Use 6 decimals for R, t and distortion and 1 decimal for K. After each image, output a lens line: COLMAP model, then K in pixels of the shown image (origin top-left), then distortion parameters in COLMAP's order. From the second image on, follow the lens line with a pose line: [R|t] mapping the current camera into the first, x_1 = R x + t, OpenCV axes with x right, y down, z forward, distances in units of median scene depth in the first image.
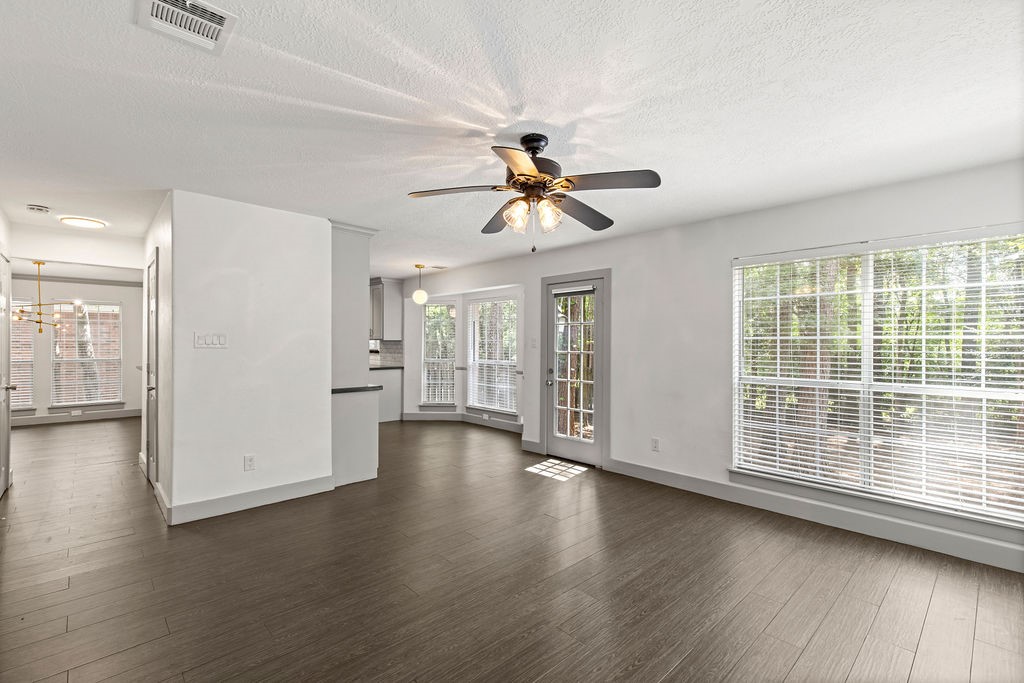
lens RADIAL K [[462.0, 0, 513.6], [0, 462.0, 341.3], [0, 0, 1]] dist [0.002035, -0.001127]
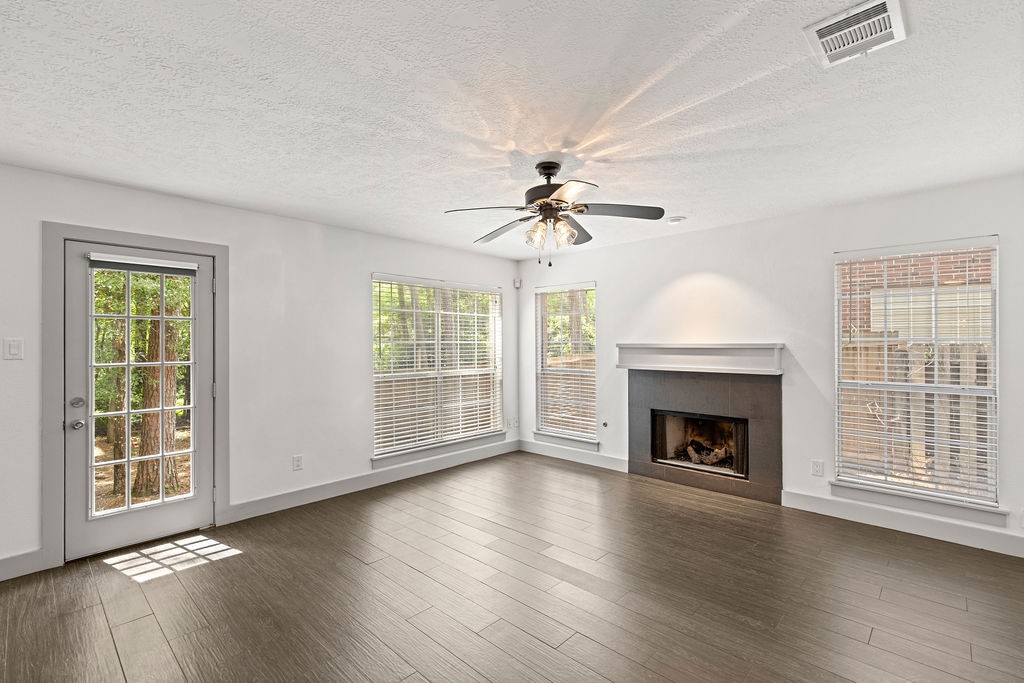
lens RADIAL K [[462.0, 0, 514.2], [0, 462.0, 342.1], [0, 0, 1]] dist [0.002035, -0.001127]
pose [[-0.073616, 0.005354, 0.997272, -0.600170], [0.006071, 0.999969, -0.004920, 0.000450], [-0.997268, 0.005692, -0.073646, 0.651243]]
